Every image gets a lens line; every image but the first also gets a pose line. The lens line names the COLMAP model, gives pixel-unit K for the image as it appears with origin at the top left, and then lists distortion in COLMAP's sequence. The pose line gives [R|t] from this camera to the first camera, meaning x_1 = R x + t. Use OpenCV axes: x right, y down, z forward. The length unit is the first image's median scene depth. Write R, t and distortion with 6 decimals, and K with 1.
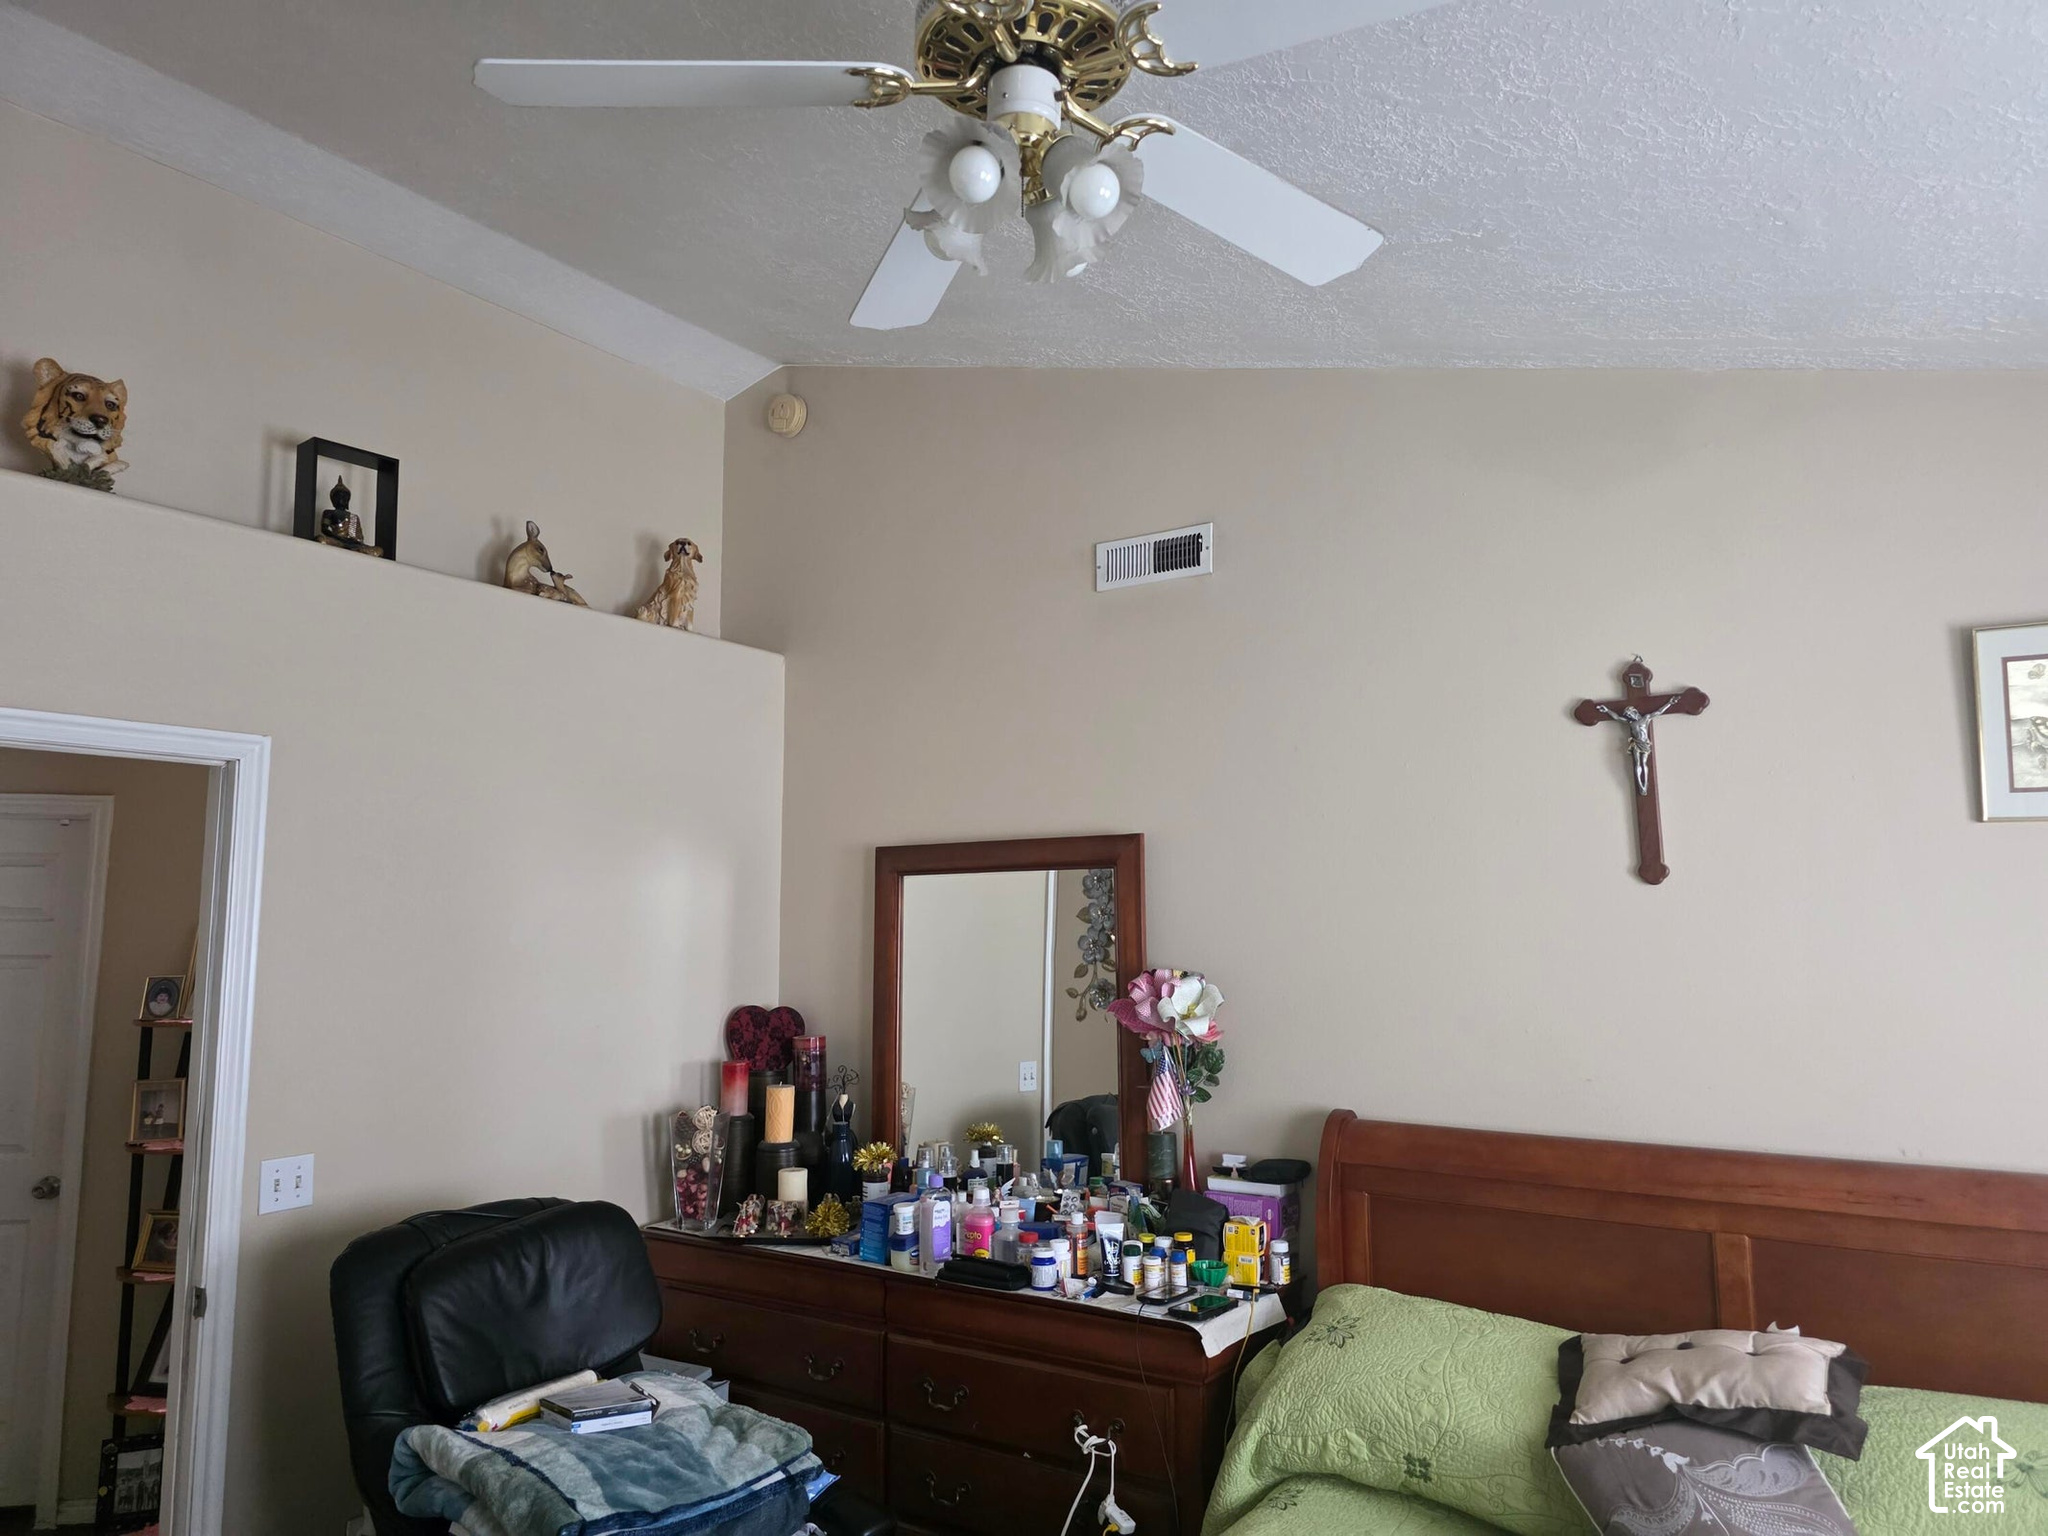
lens RADIAL K [[1379.2, 0, 1022.7], [0, 1379.2, 769.9], [0, 0, 1]] dist [0.059991, -0.052604]
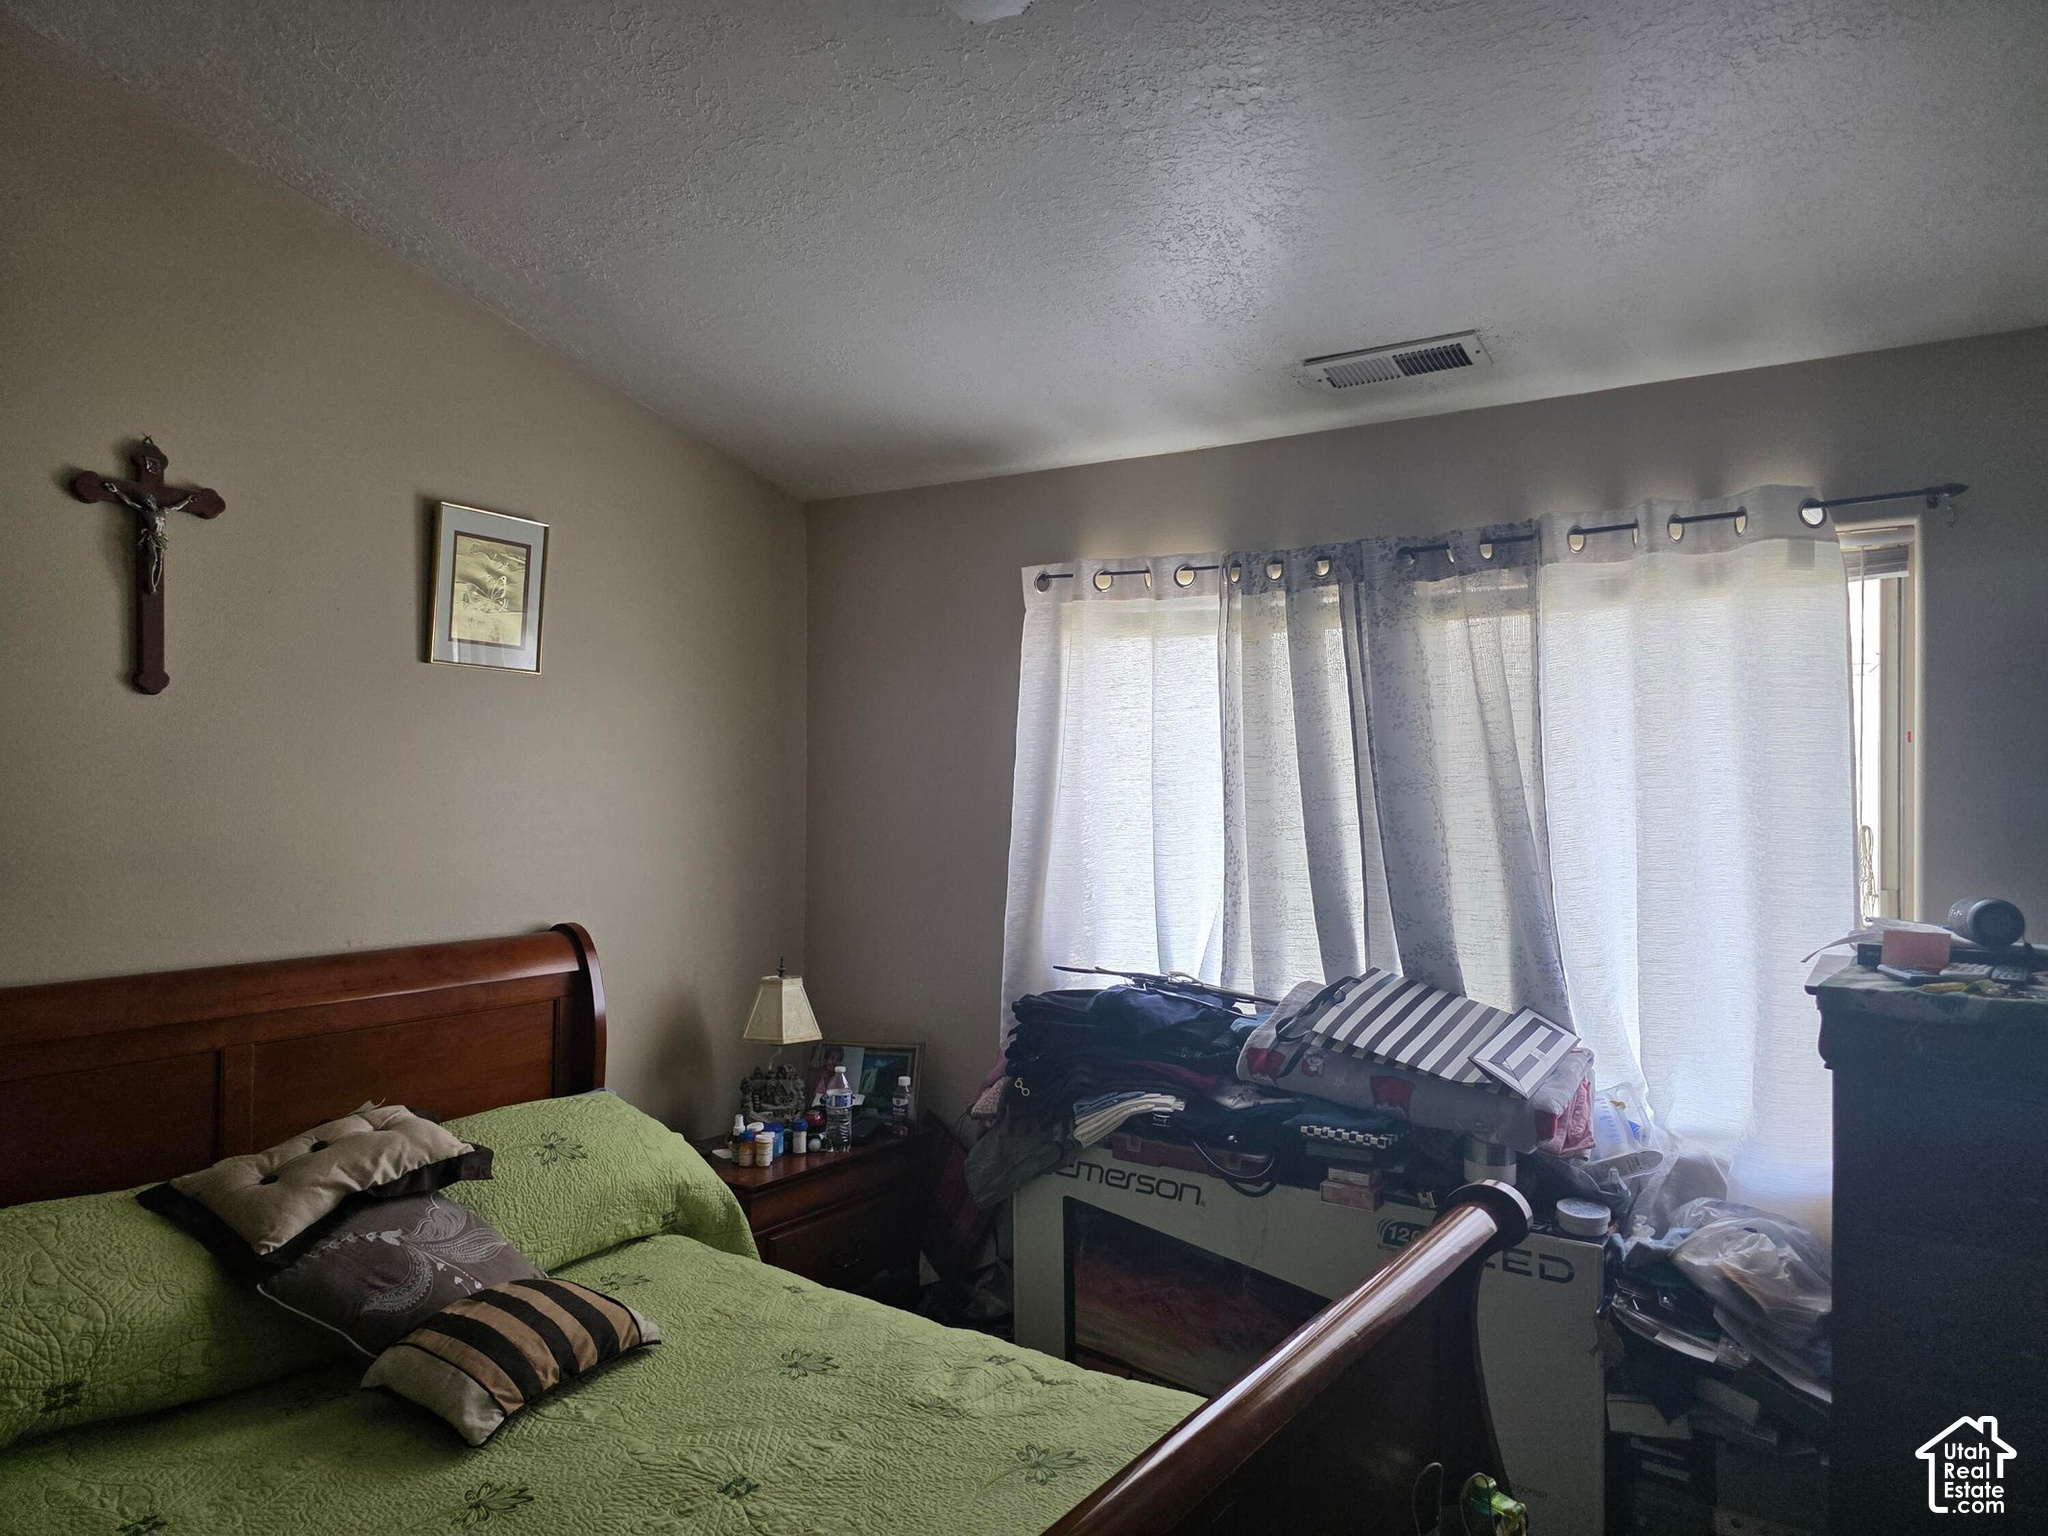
lens RADIAL K [[1379.2, 0, 1015.3], [0, 1379.2, 772.4], [0, 0, 1]] dist [0.059991, -0.052604]
pose [[0.009325, 0.004038, 0.999948, -0.561626], [-0.130107, 0.991496, -0.002791, 0.076516], [-0.991456, -0.130074, 0.009771, 0.525826]]
